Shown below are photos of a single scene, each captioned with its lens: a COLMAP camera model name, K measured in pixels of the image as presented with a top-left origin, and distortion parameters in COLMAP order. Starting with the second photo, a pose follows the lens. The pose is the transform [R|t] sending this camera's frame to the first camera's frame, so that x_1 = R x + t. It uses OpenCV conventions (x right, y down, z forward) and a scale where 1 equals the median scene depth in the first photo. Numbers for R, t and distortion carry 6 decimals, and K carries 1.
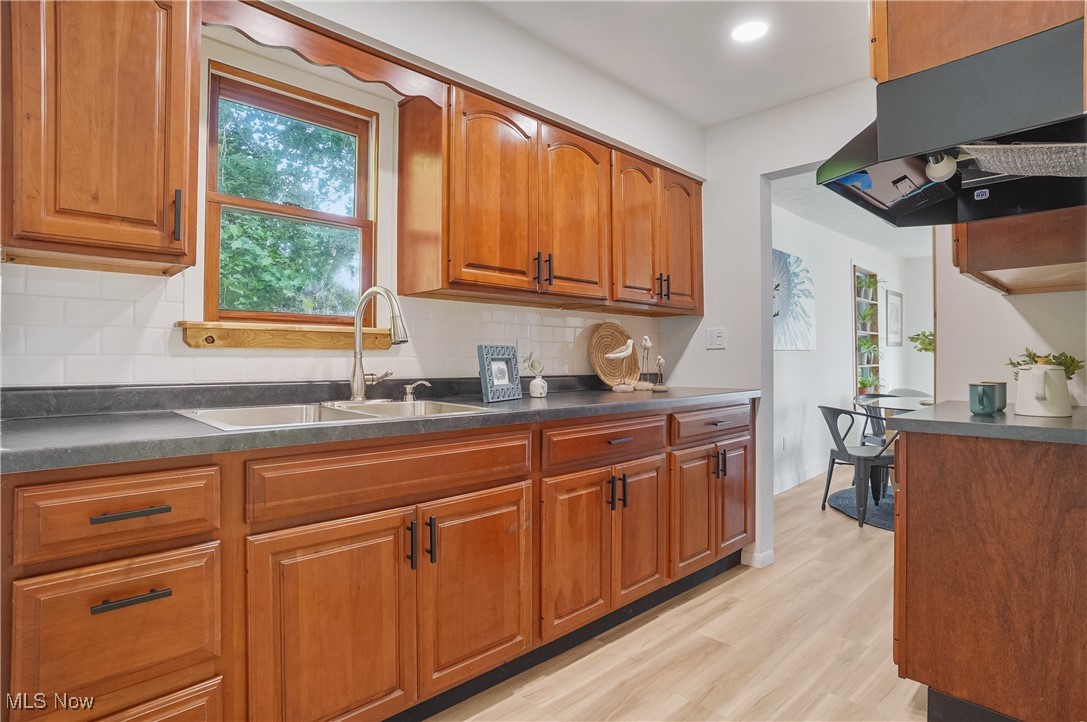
lens RADIAL K [[566.0, 0, 543.5], [0, 566.0, 361.0], [0, 0, 1]] dist [-0.078929, 0.036867]
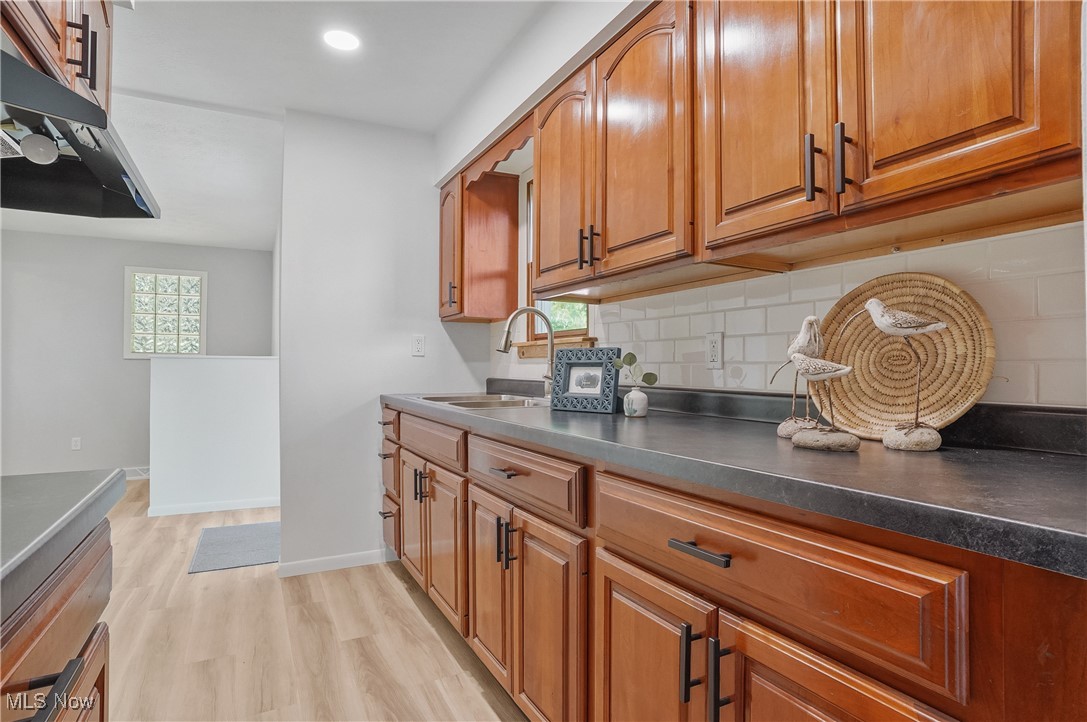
lens RADIAL K [[566.0, 0, 543.5], [0, 566.0, 361.0], [0, 0, 1]] dist [-0.078929, 0.036867]
pose [[-0.271713, -0.009026, -0.962336, 0.752674], [-0.004748, 0.999956, -0.008038, -0.000135], [0.962367, 0.002386, -0.271744, 1.132680]]
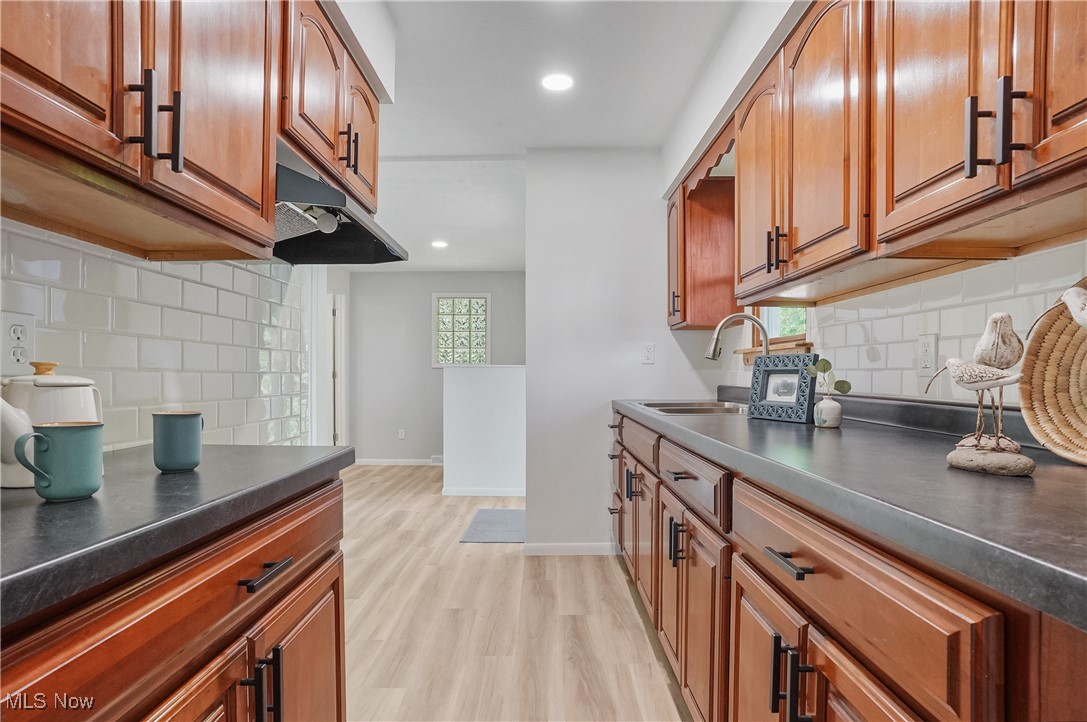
lens RADIAL K [[565.8, 0, 543.4], [0, 565.8, 381.7], [0, 0, 1]] dist [-0.079381, 0.036971]
pose [[-0.694606, 0.012120, -0.719288, 0.735414], [-0.000644, 0.999847, 0.017469, -0.001175], [0.719390, 0.012597, -0.694492, 1.271864]]
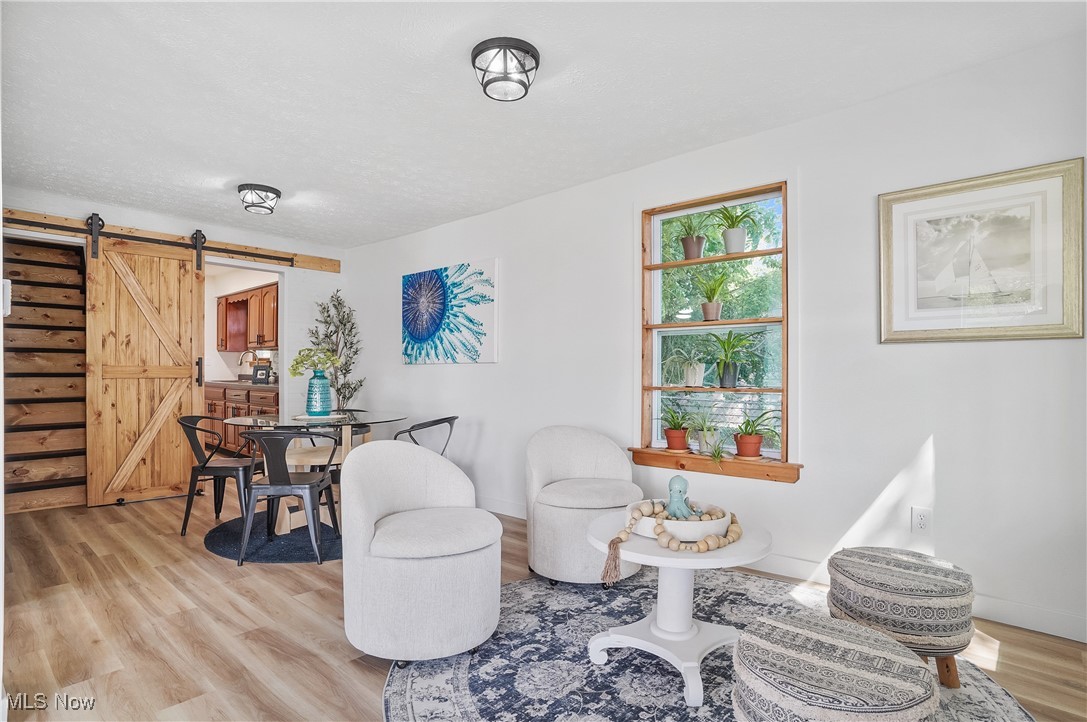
lens RADIAL K [[566.0, 0, 543.5], [0, 566.0, 361.0], [0, 0, 1]] dist [-0.078929, 0.036867]
pose [[0.073453, -0.002548, -0.997295, 3.023855], [-0.000945, 0.999996, -0.002624, -0.042537], [0.997298, 0.001135, 0.073450, 2.260300]]
